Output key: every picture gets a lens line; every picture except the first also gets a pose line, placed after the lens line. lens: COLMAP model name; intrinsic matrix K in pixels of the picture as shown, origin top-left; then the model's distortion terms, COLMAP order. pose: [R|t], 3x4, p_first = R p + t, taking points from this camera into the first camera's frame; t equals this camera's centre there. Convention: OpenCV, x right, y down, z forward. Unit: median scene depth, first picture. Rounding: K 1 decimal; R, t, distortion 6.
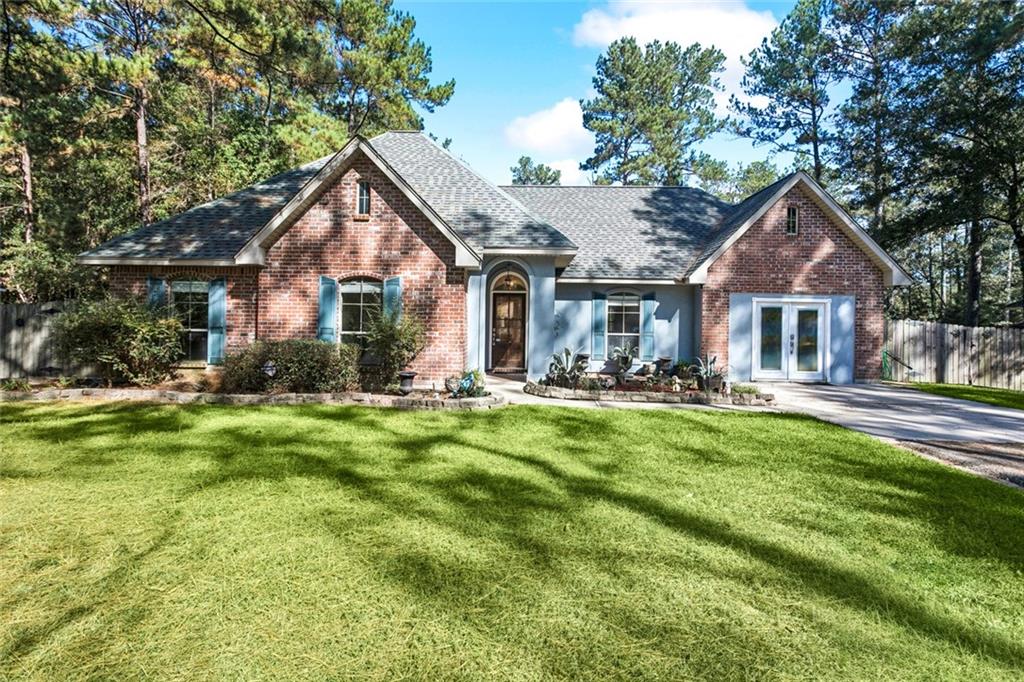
lens RADIAL K [[490.8, 0, 512.0], [0, 490.8, 341.0], [0, 0, 1]] dist [-0.000502, 0.000465]
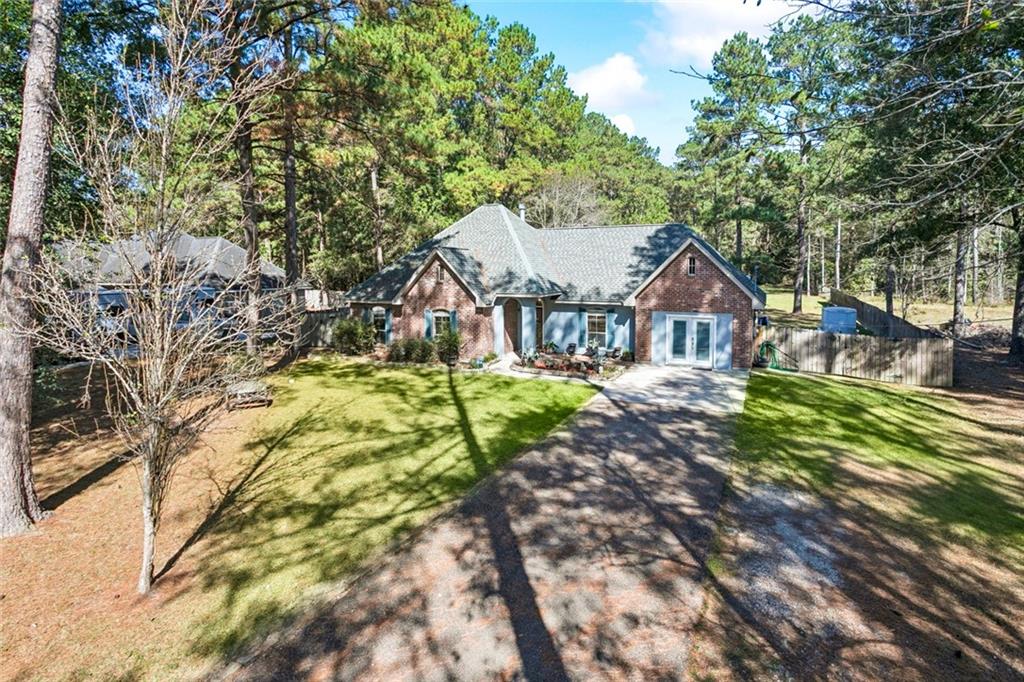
lens RADIAL K [[505.0, 0, 512.0], [0, 505.0, 341.0], [0, 0, 1]] dist [0.000389, -0.000002]
pose [[0.913278, 0.030150, -0.406220, 0.699272], [0.009115, 0.995495, 0.094379, -0.163639], [0.407236, -0.089896, 0.908888, -0.728448]]
